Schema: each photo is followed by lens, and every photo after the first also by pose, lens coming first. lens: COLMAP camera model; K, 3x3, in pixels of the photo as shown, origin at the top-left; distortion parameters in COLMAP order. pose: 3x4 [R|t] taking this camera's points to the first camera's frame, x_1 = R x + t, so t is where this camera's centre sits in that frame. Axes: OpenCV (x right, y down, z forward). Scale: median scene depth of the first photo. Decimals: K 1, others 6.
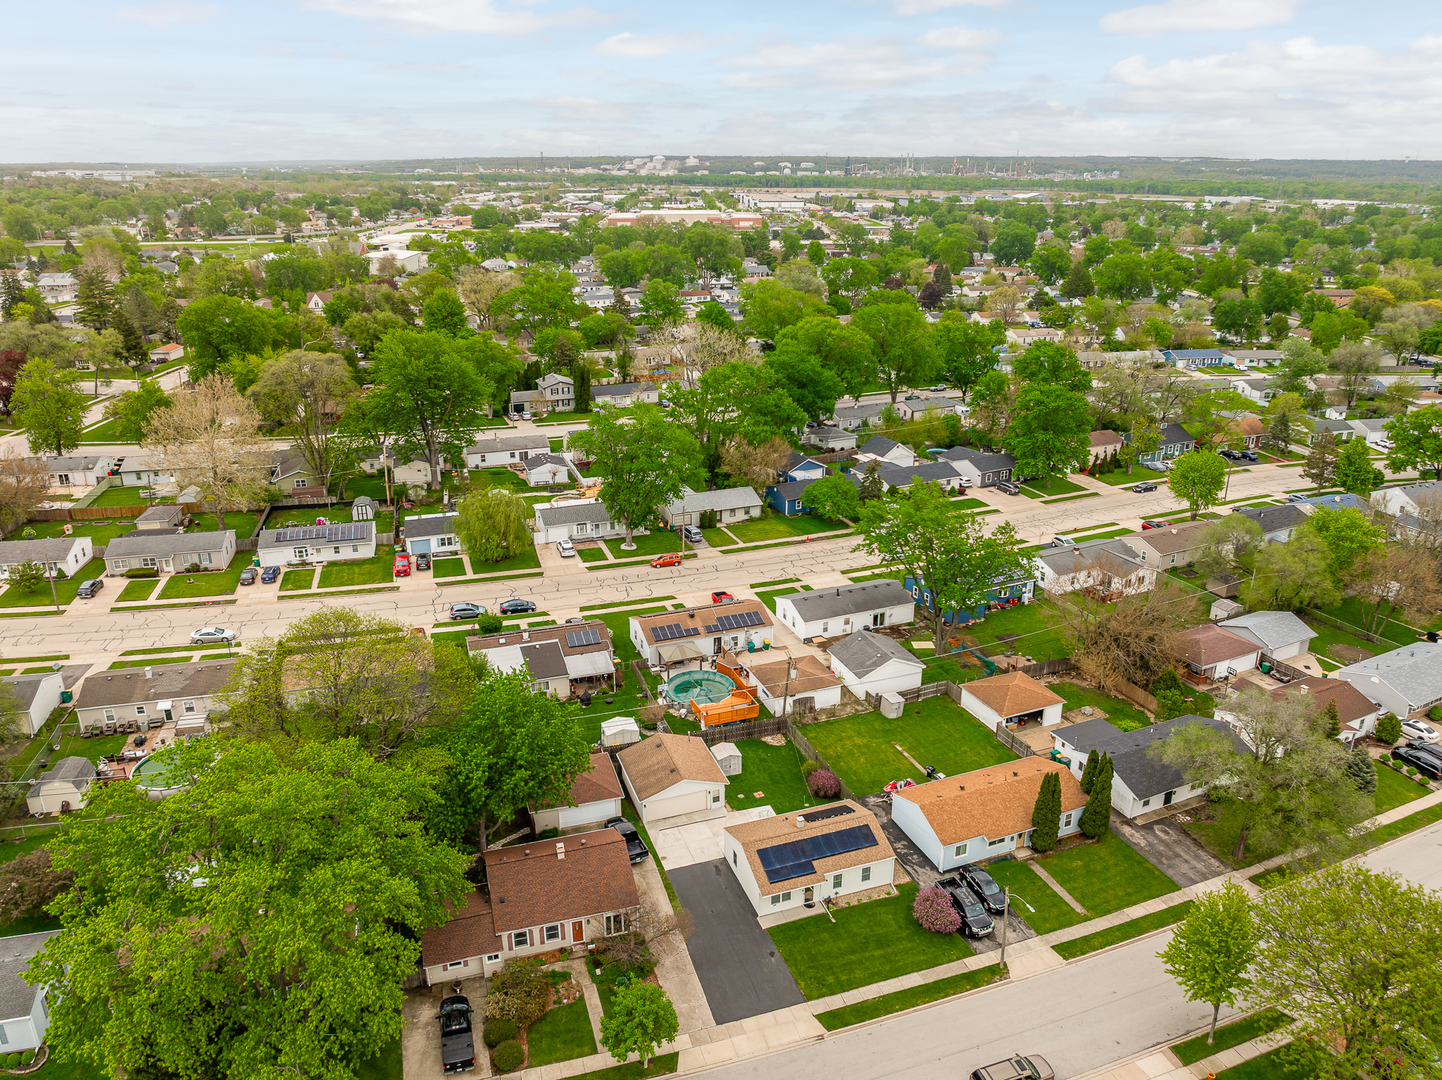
lens RADIAL K [[1015.2, 0, 721.0], [0, 1015.2, 540.0], [0, 0, 1]] dist [-0.035846, -0.002827]
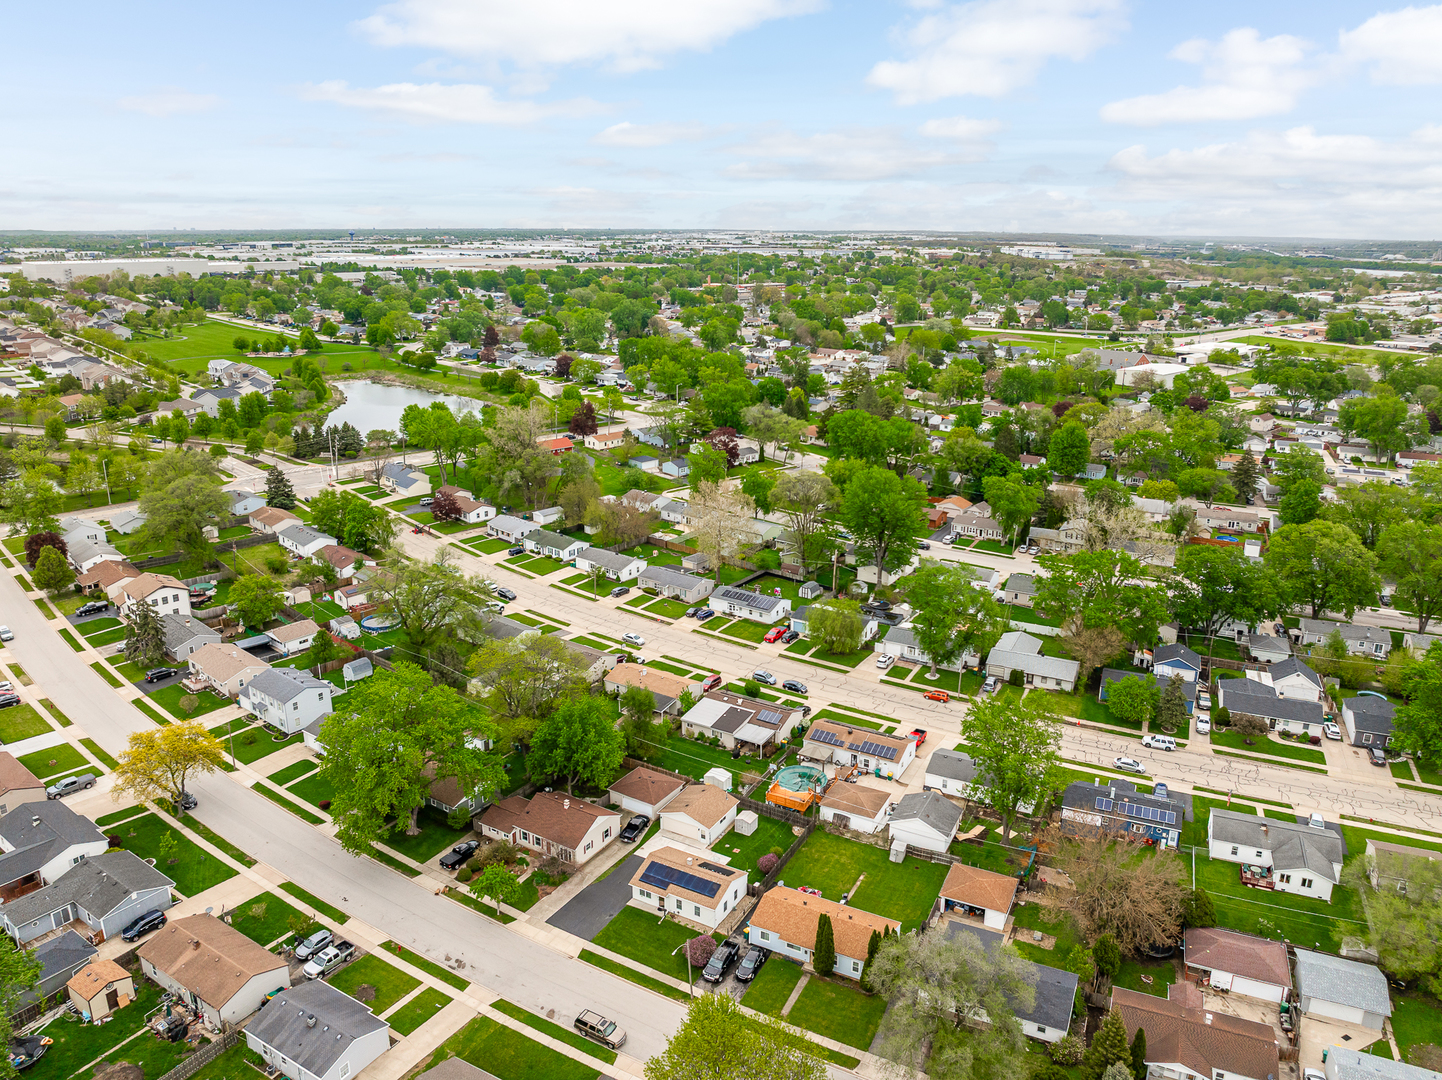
lens RADIAL K [[1015.2, 0, 721.0], [0, 1015.2, 540.0], [0, 0, 1]] dist [-0.035846, -0.002827]
pose [[0.653572, 0.223210, -0.723202, 0.701635], [-0.270801, 0.961233, 0.051948, -0.173894], [0.706761, 0.161892, 0.688680, -0.048489]]
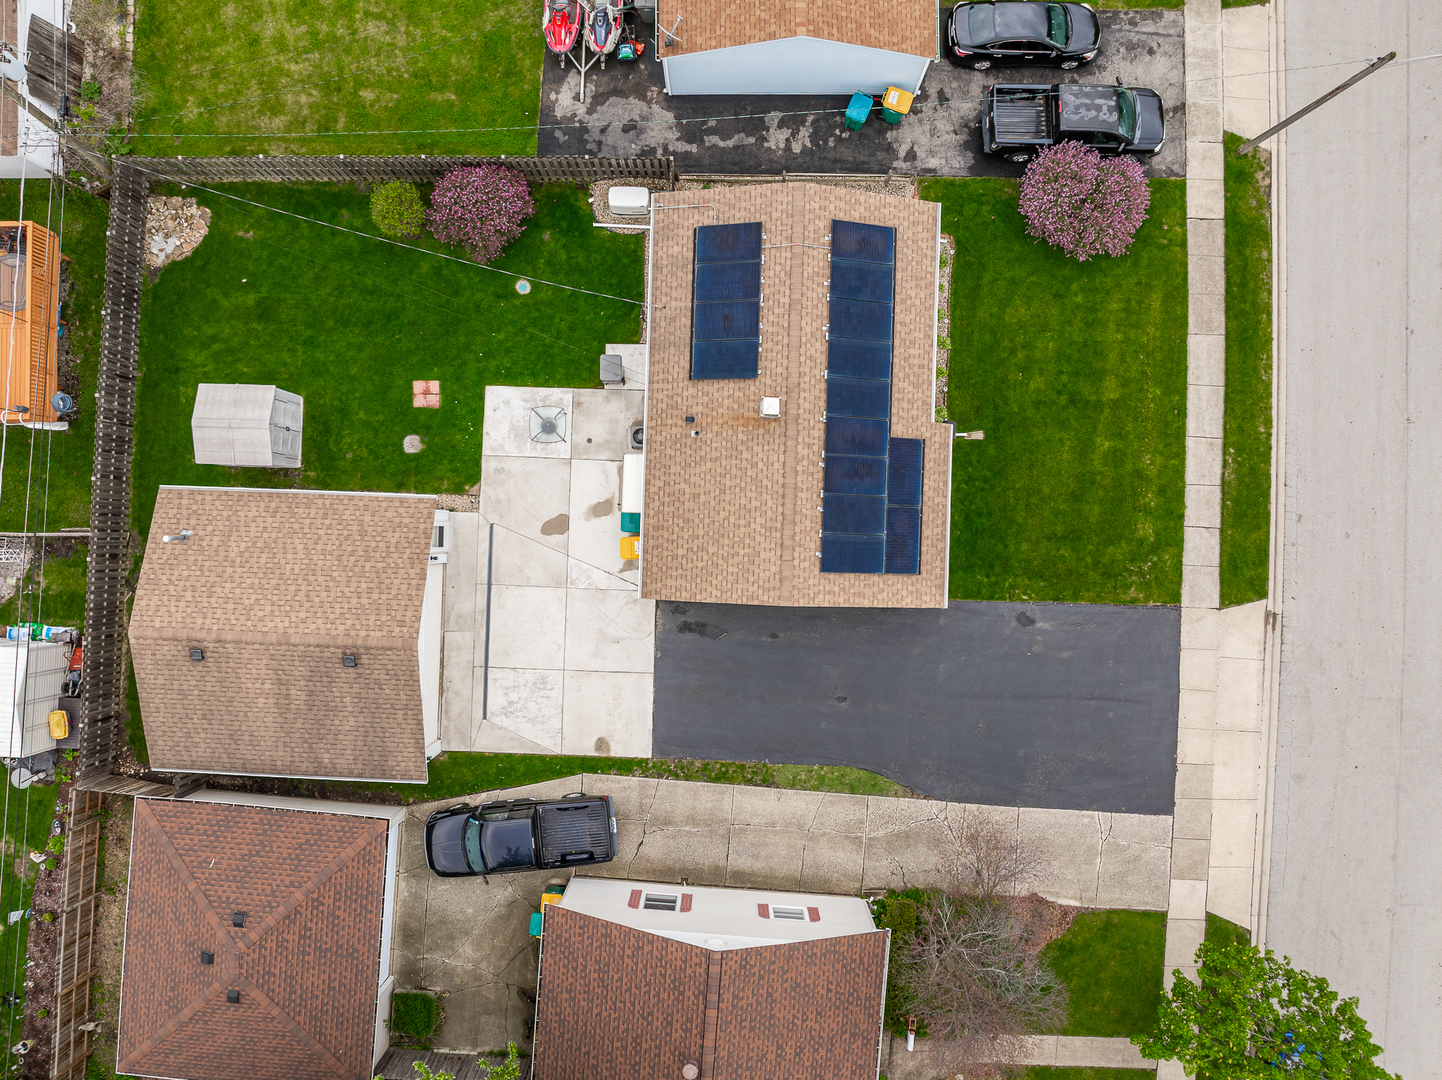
lens RADIAL K [[1015.2, 0, 721.0], [0, 1015.2, 540.0], [0, 0, 1]] dist [-0.035846, -0.002827]
pose [[0.365183, -0.930889, 0.009295, 0.018131], [0.327740, 0.137903, 0.934649, -0.020850], [-0.871337, -0.338271, 0.355450, 0.569274]]
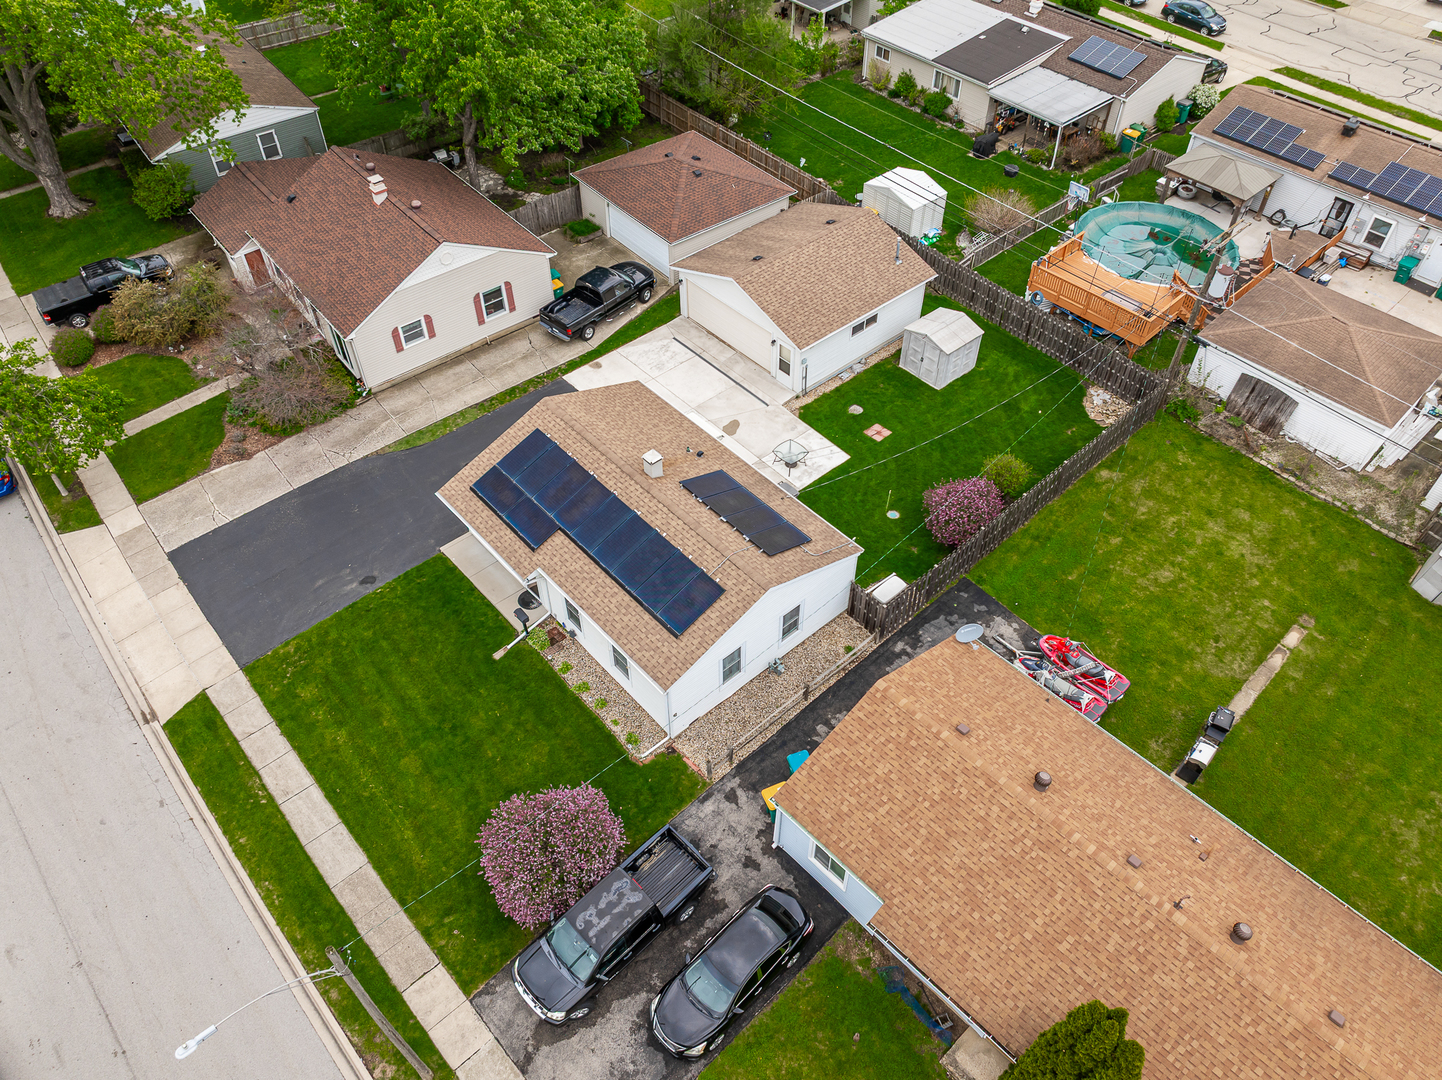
lens RADIAL K [[1042.5, 0, 732.2], [0, 1042.5, 523.0], [0, 0, 1]] dist [-0.049798, 0.019755]
pose [[0.377151, 0.671608, -0.637730, 0.238558], [-0.328062, 0.740812, 0.586152, 0.028645], [0.866102, -0.011853, 0.499727, 0.530401]]
